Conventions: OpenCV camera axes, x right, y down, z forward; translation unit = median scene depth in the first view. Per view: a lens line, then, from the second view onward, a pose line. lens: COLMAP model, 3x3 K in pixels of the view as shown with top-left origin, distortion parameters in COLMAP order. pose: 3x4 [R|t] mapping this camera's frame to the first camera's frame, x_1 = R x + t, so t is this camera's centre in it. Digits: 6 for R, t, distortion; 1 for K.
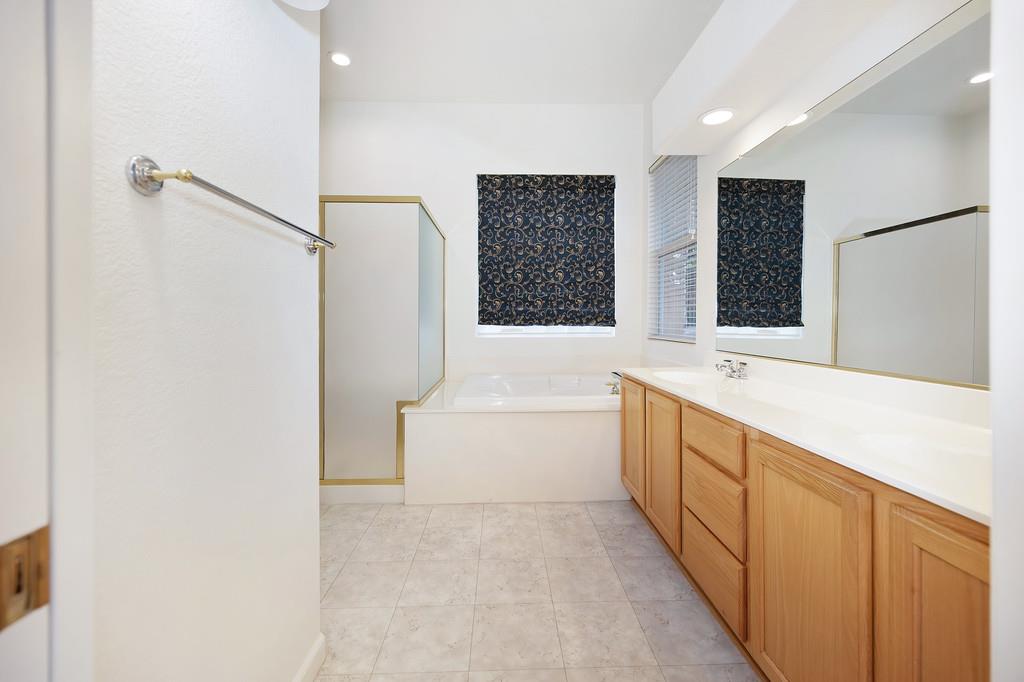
lens RADIAL K [[418.7, 0, 512.6], [0, 418.7, 319.7], [0, 0, 1]] dist [0.000368, 0.000014]
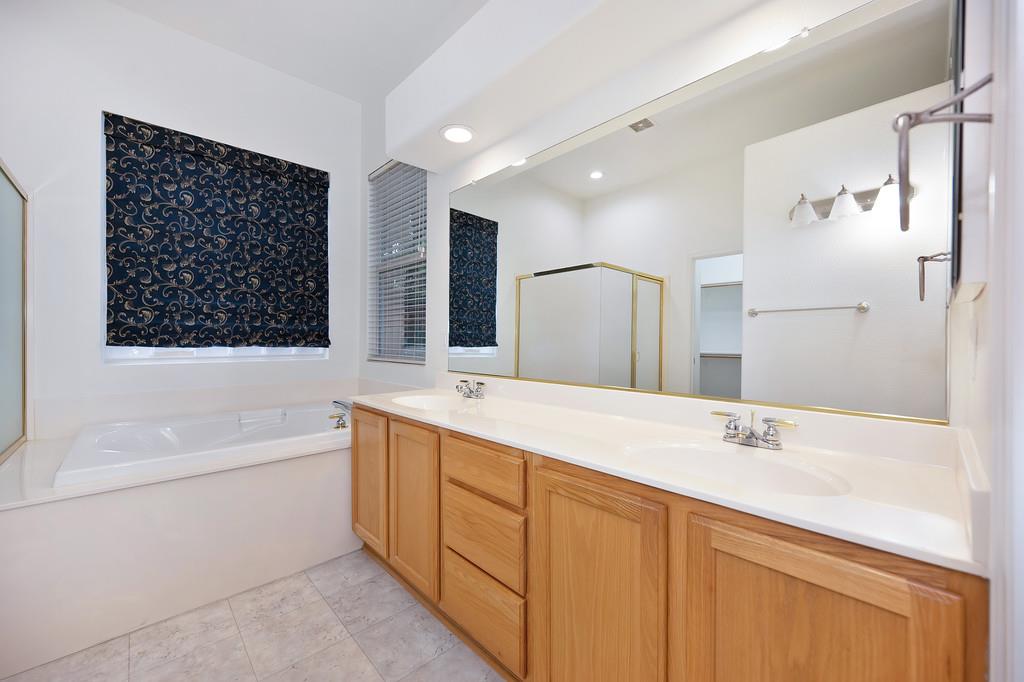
lens RADIAL K [[404.4, 0, 512.8], [0, 404.4, 343.2], [0, 0, 1]] dist [-0.001475, -0.000385]
pose [[0.745743, 0.000149, 0.666234, -0.031078], [-0.006808, 0.999949, 0.007397, -0.000822], [-0.666199, -0.010053, 0.745706, 0.128528]]
